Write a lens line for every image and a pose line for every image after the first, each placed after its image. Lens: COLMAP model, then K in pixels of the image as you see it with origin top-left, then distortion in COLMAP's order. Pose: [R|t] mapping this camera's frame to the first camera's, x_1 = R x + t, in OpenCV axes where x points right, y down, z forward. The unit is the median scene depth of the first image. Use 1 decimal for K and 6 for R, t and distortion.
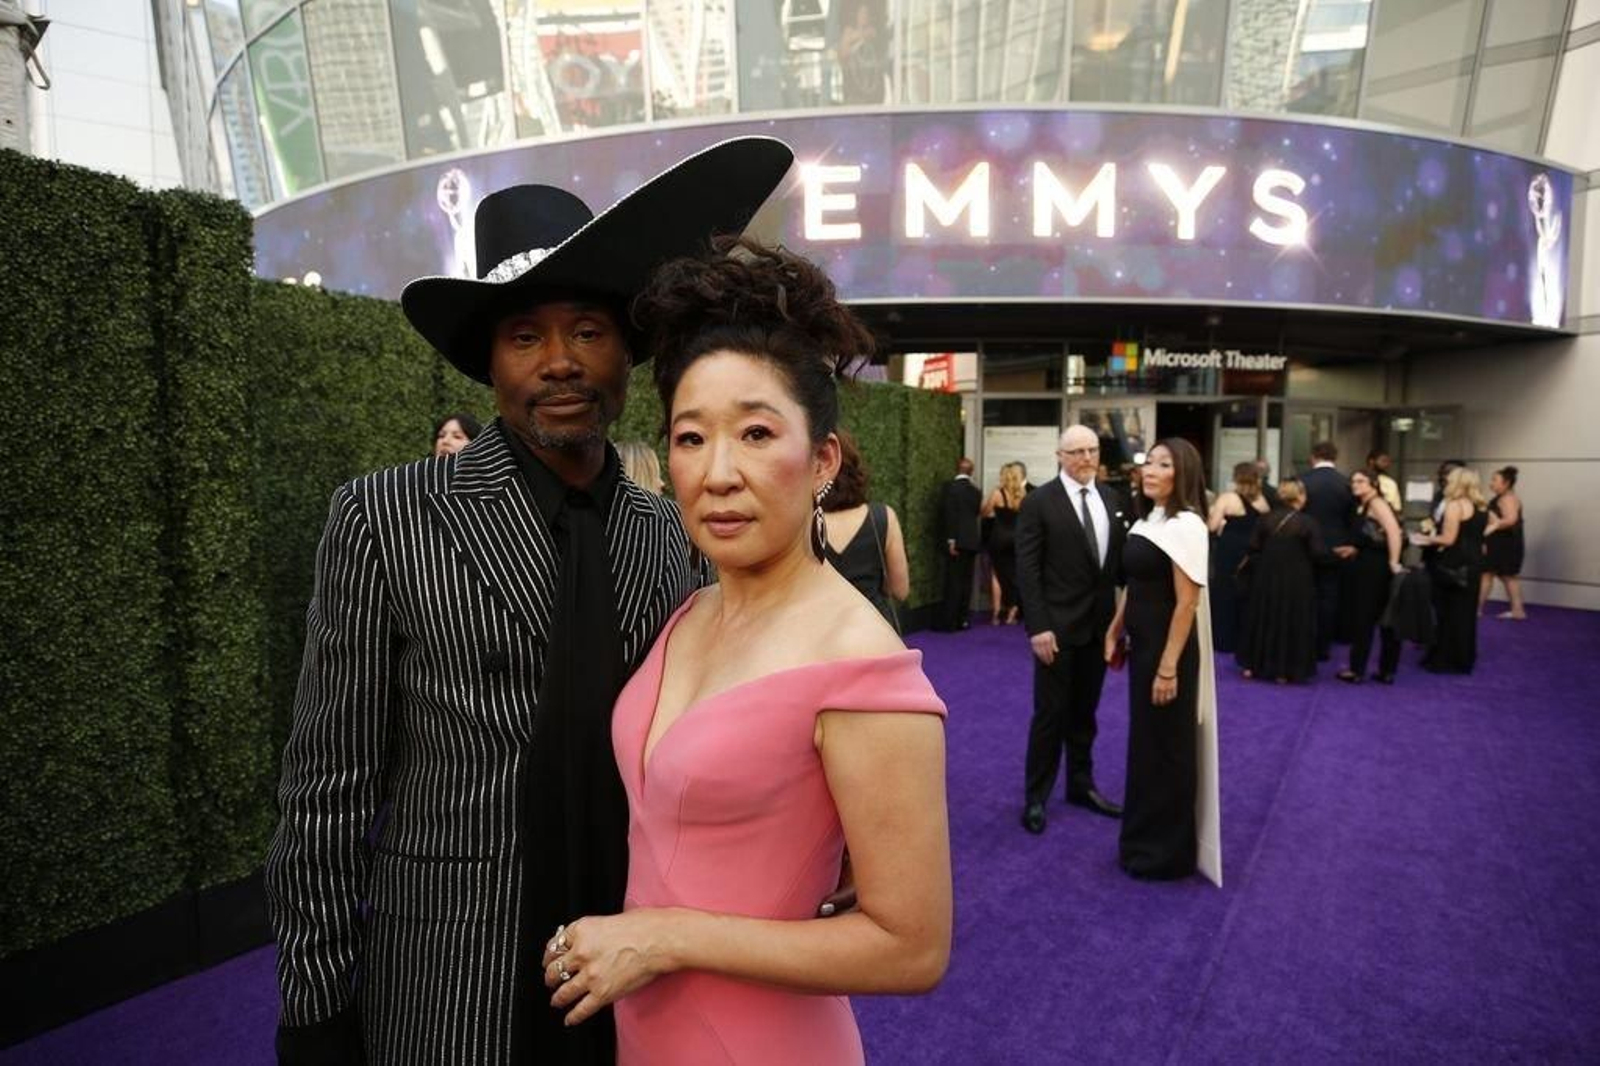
lens RADIAL K [[851.8, 0, 800.0], [0, 851.8, 533.0], [0, 0, 1]] dist [-0.016104, 0.000085]
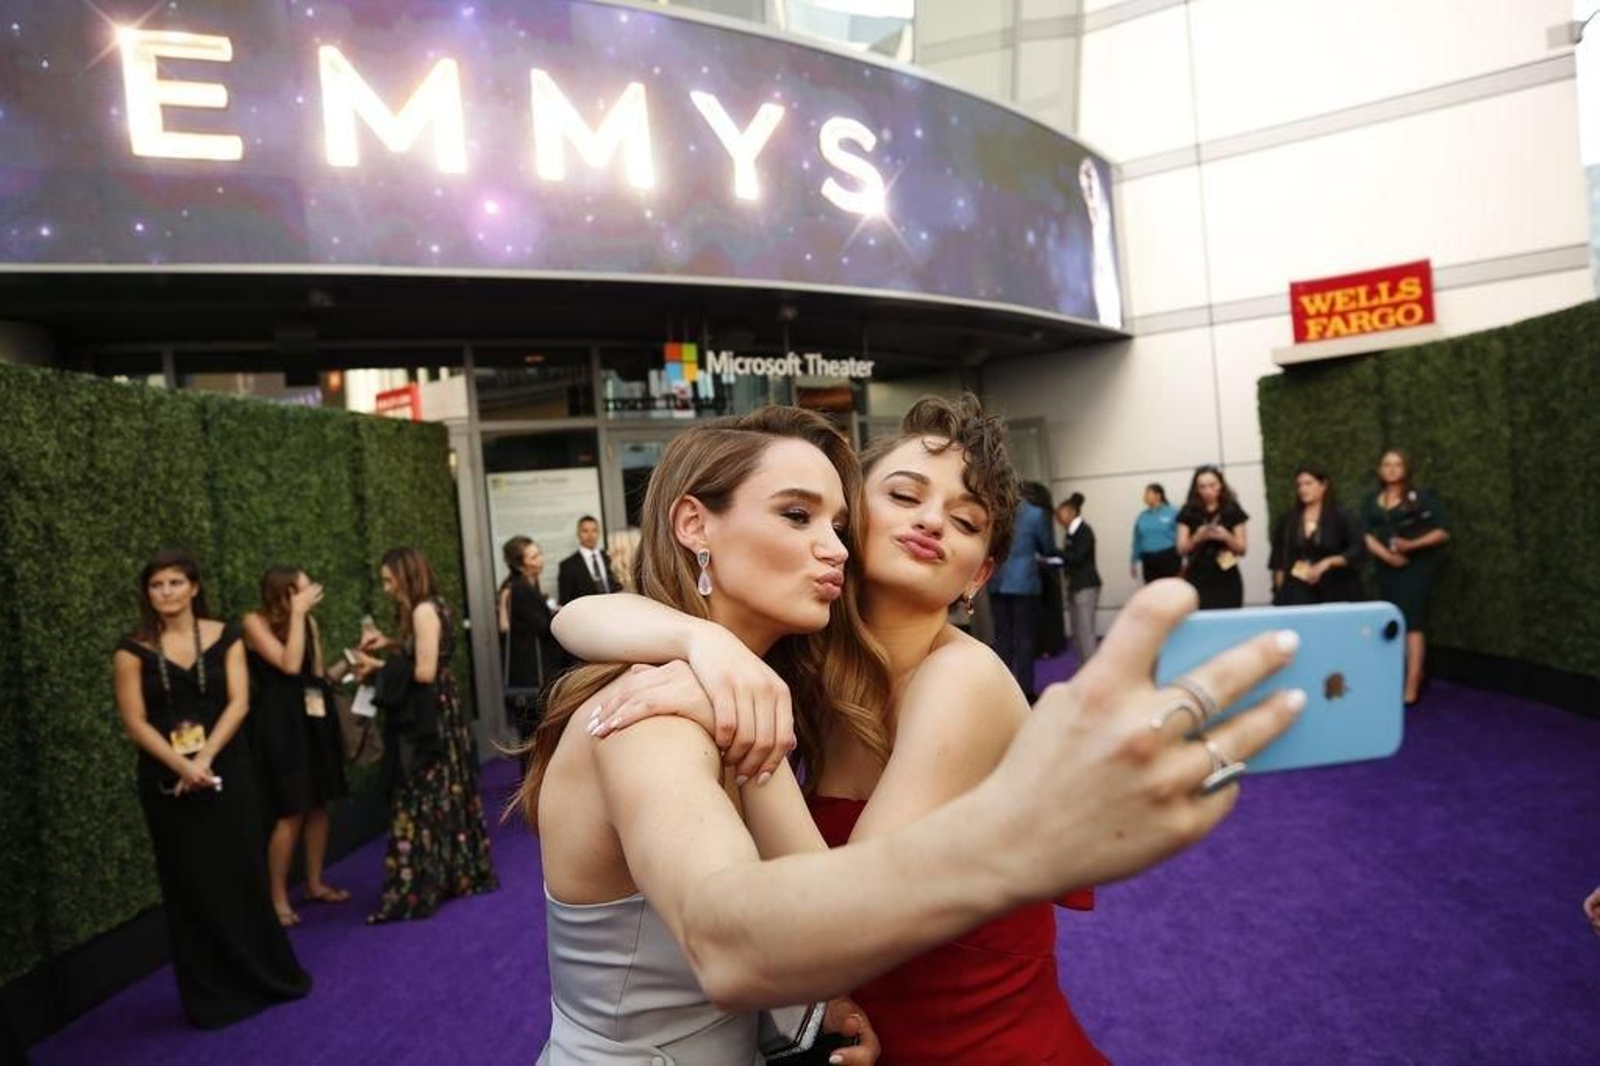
lens RADIAL K [[1089.1, 0, 801.7], [0, 1089.1, 529.2], [0, 0, 1]] dist [0.004030, 0.010432]
pose [[0.871419, -0.081598, 0.483704, 0.020447], [0.120881, 0.991380, -0.050534, -0.012469], [-0.475411, 0.102507, 0.873771, 0.174809]]
